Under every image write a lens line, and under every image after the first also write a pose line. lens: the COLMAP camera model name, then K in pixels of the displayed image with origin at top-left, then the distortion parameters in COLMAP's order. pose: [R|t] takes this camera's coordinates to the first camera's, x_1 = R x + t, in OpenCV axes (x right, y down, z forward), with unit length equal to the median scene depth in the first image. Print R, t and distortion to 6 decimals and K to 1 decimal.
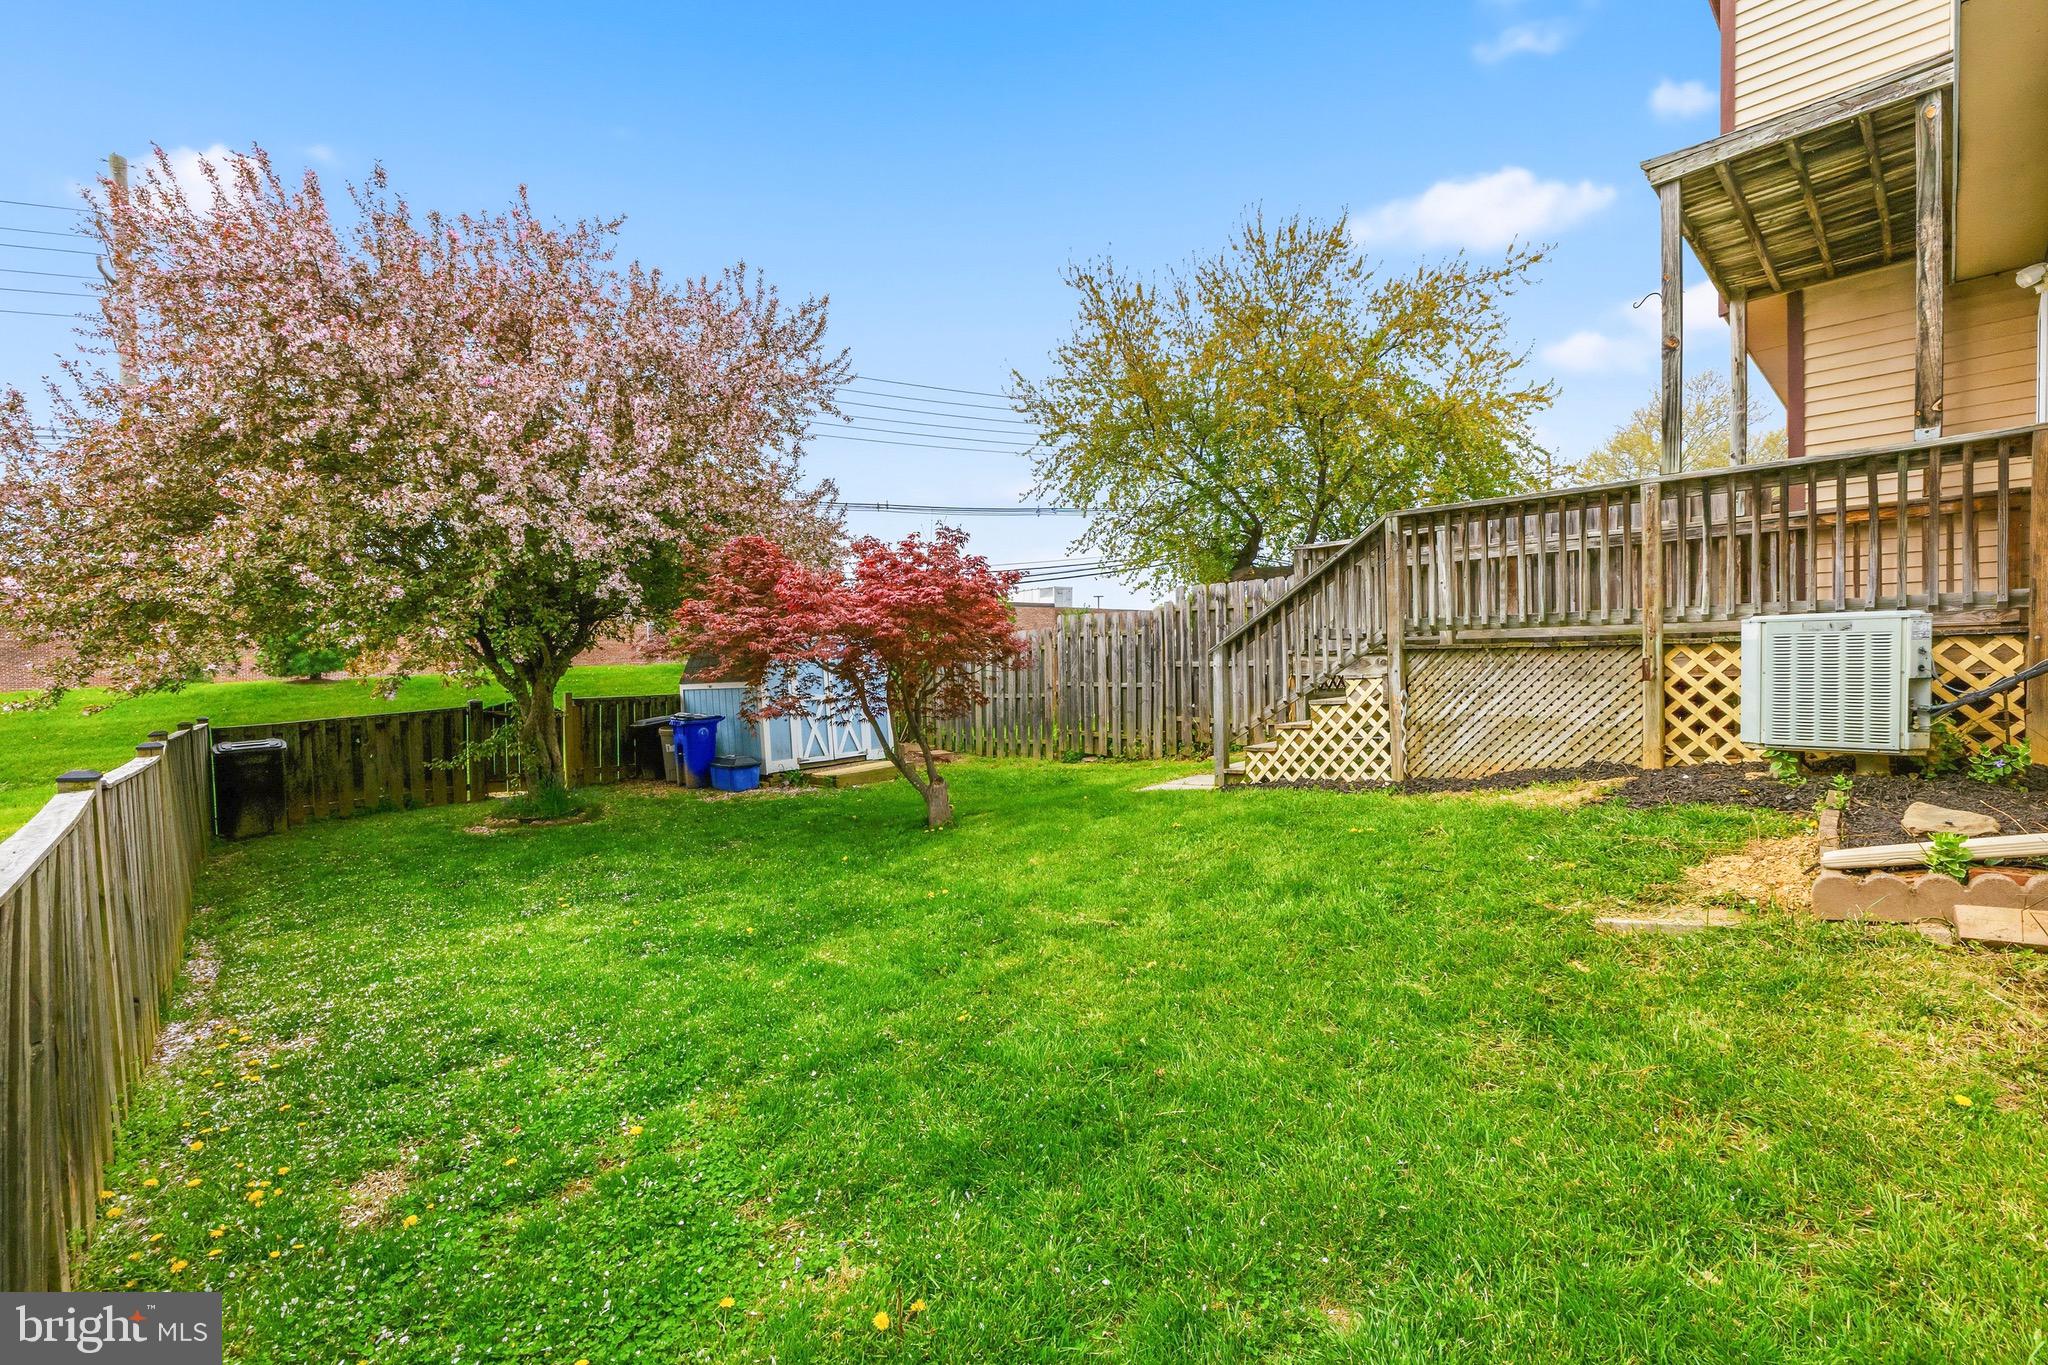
lens RADIAL K [[869.5, 0, 1026.5], [0, 869.5, 674.4], [0, 0, 1]] dist [0.001620, 0.000105]
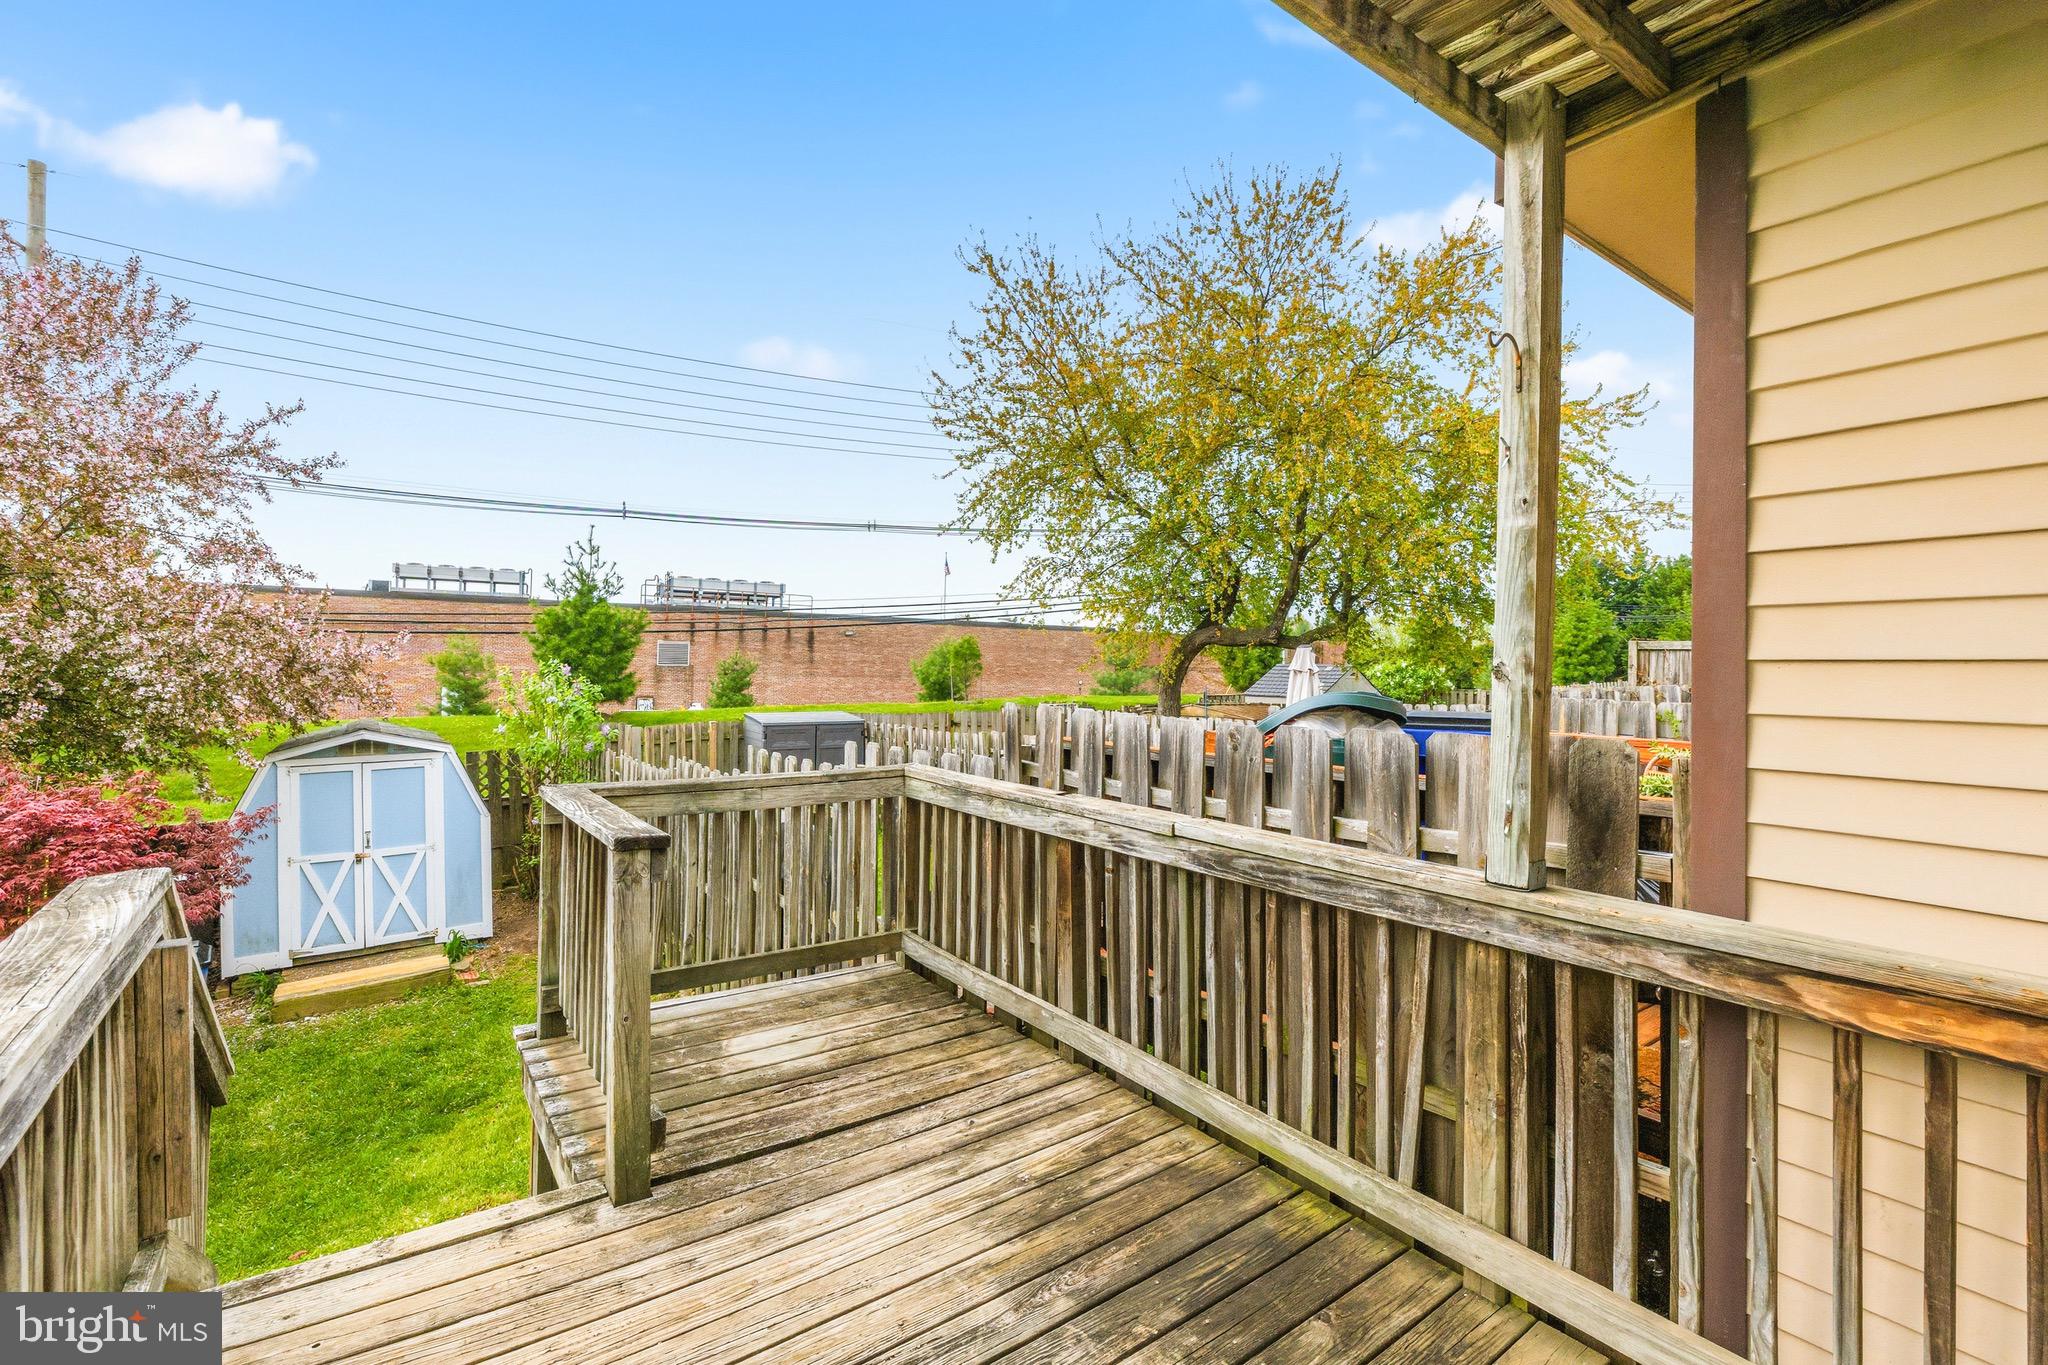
lens RADIAL K [[893.2, 0, 1029.5], [0, 893.2, 666.6], [0, 0, 1]] dist [-0.000949, -0.000247]
pose [[0.990495, 0.036231, -0.132693, 0.209227], [-0.038639, 0.999131, -0.015614, -0.072593], [0.132012, 0.020592, 0.991034, 0.205581]]
